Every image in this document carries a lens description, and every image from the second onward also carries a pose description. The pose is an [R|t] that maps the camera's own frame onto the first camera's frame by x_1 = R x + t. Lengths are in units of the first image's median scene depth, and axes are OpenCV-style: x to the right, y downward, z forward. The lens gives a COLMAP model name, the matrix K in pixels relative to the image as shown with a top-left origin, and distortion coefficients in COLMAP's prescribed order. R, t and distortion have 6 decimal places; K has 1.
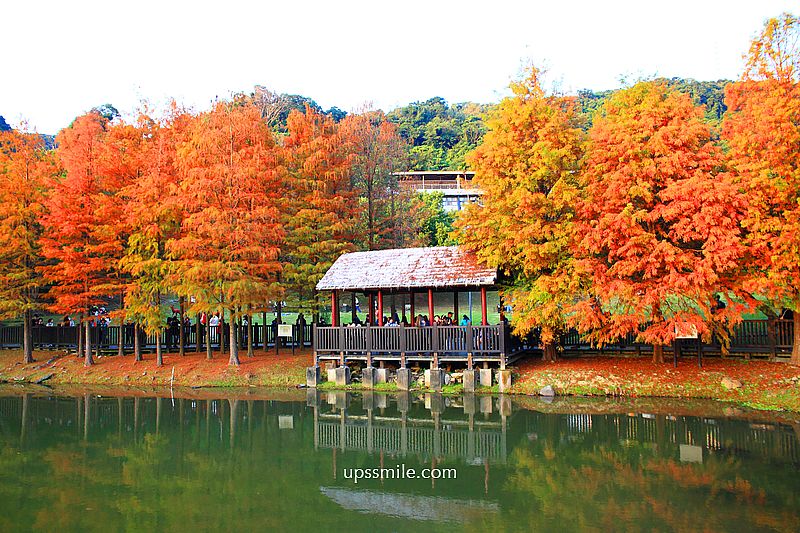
lens RADIAL K [[588.5, 0, 384.8], [0, 588.5, 279.2], [0, 0, 1]] dist [-0.113585, 0.107495]
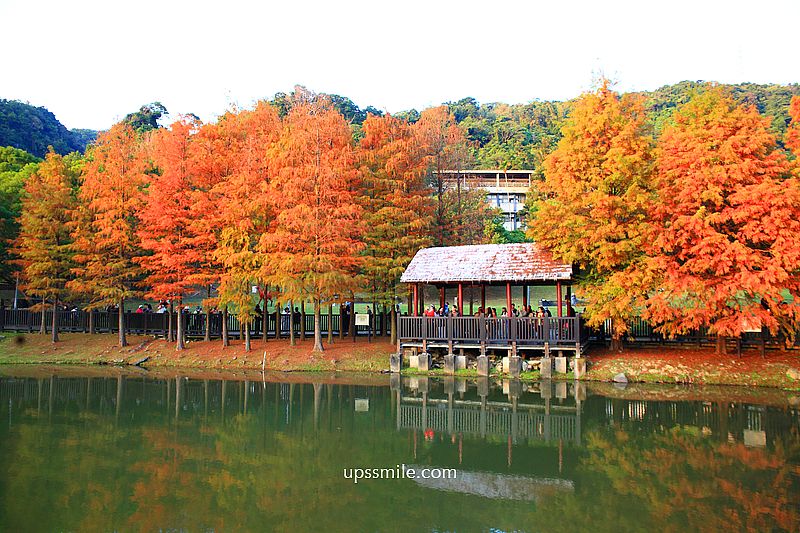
lens RADIAL K [[569.1, 0, 399.0], [0, 569.1, 267.7], [0, 0, 1]] dist [-0.108415, 0.096933]
pose [[0.999751, 0.012804, -0.018274, -0.108606], [-0.012942, 0.999888, -0.007484, -0.000560], [0.018176, 0.007718, 0.999805, -0.048378]]
